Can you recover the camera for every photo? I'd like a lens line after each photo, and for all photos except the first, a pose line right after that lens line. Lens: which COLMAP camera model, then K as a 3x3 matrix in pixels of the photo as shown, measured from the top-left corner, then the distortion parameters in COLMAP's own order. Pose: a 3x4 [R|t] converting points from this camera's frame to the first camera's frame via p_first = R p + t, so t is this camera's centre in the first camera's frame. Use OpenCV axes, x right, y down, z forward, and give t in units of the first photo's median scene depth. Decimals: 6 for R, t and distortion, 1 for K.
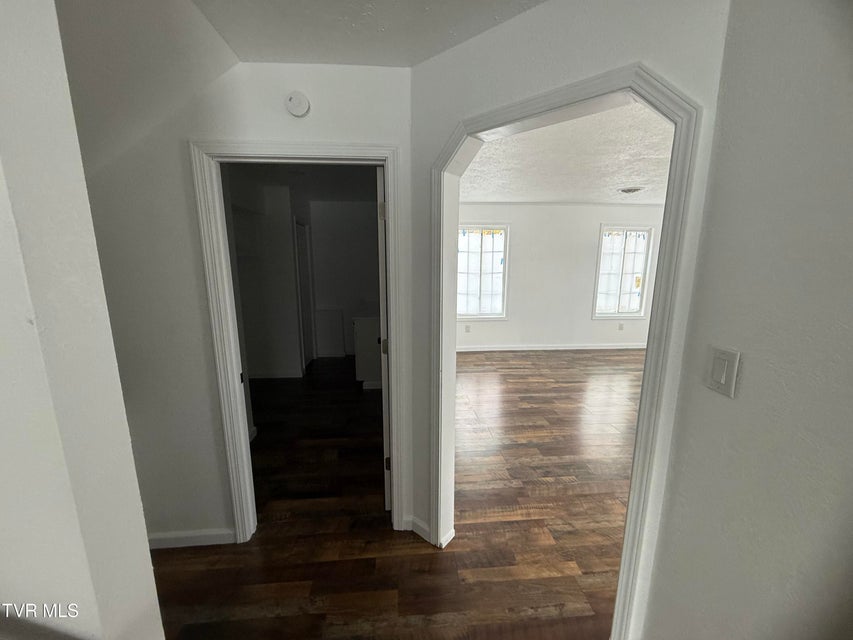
lens RADIAL K [[338.2, 0, 426.9], [0, 338.2, 318.9], [0, 0, 1]] dist [0.000523, -0.000206]
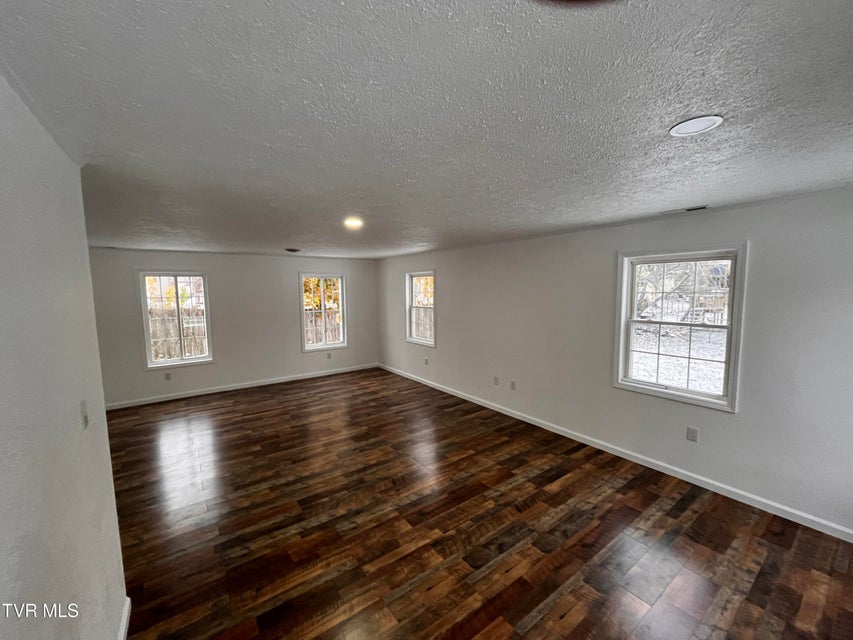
lens RADIAL K [[345.5, 0, 424.2], [0, 345.5, 318.5], [0, 0, 1]] dist [-0.001017, 0.000040]
pose [[0.853260, -0.058680, 0.518174, 0.246923], [0.104677, 0.992698, -0.059951, 0.000431], [-0.510872, 0.105394, 0.853171, -0.236893]]
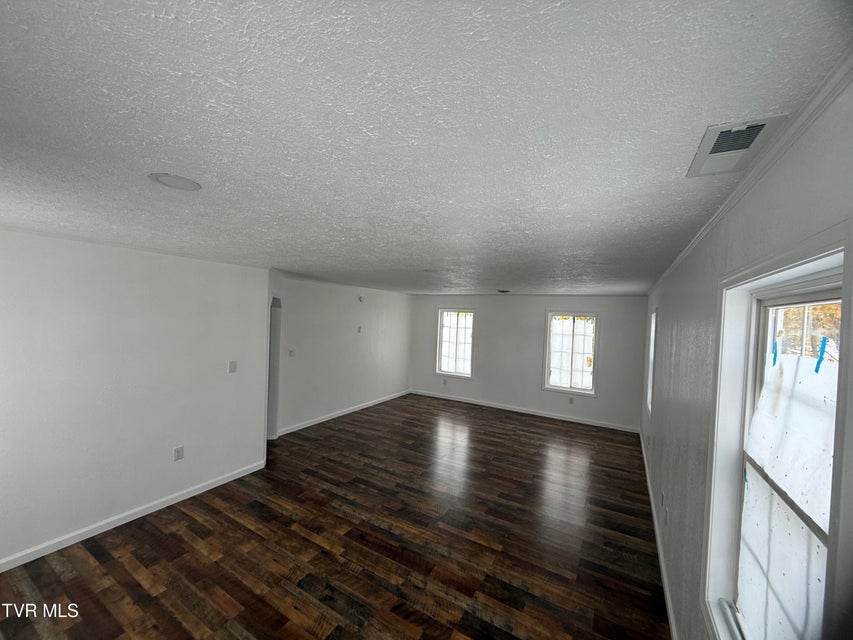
lens RADIAL K [[338.2, 0, 423.4], [0, 338.2, 318.2], [0, 0, 1]] dist [0.000523, -0.000206]
pose [[0.820105, 0.034363, -0.571180, 0.834779], [-0.137509, 0.980779, -0.138430, -0.022566], [0.555445, 0.192070, 0.809068, -0.219770]]
